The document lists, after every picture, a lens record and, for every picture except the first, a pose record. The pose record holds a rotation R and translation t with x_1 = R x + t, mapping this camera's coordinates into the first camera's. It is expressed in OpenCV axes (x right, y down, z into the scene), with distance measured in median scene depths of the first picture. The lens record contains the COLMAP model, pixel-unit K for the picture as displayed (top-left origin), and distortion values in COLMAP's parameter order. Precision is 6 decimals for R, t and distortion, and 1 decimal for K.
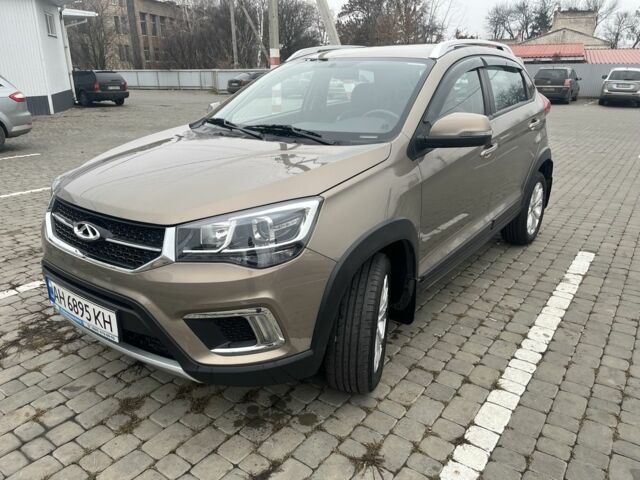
lens RADIAL K [[480.9, 0, 318.0], [0, 480.9, 239.3], [0, 0, 1]] dist [0.053369, -0.070971]
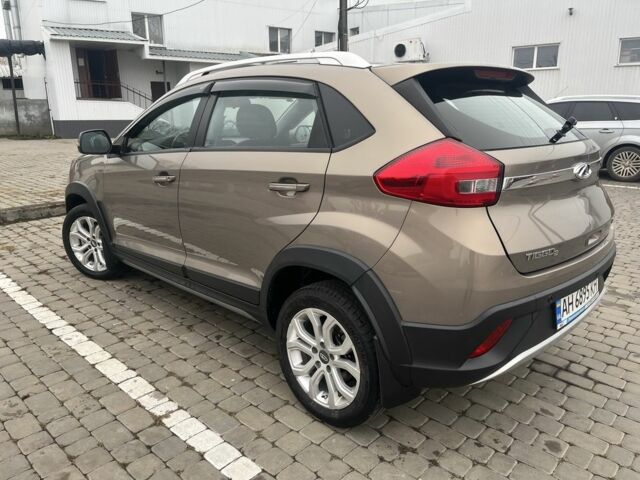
lens RADIAL K [[480.9, 0, 313.9], [0, 480.9, 244.7], [0, 0, 1]] dist [0.053369, -0.070971]
pose [[-0.129231, 0.266563, -0.955115, 1.545497], [-0.322169, 0.899652, 0.294674, -0.543104], [0.937820, 0.345790, -0.030384, 1.656432]]
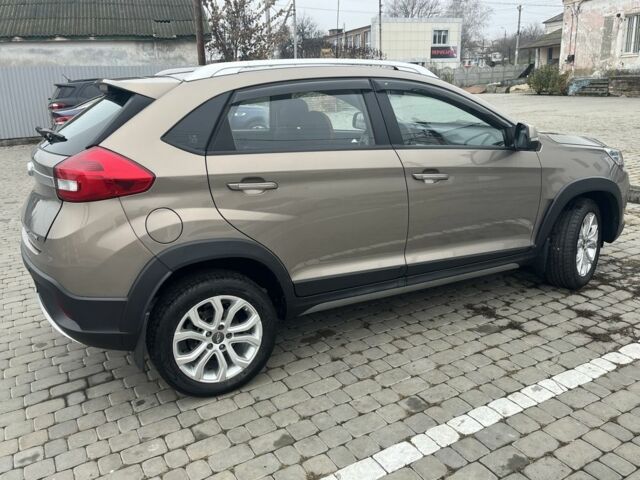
lens RADIAL K [[541.6, 0, 320.3], [0, 541.6, 237.4], [0, 0, 1]] dist [0.062114, -0.071062]
pose [[-0.908263, -0.087190, 0.409214, -0.414023], [0.169635, 0.817316, 0.550653, -0.987834], [-0.382468, 0.569555, -0.727547, 2.729017]]
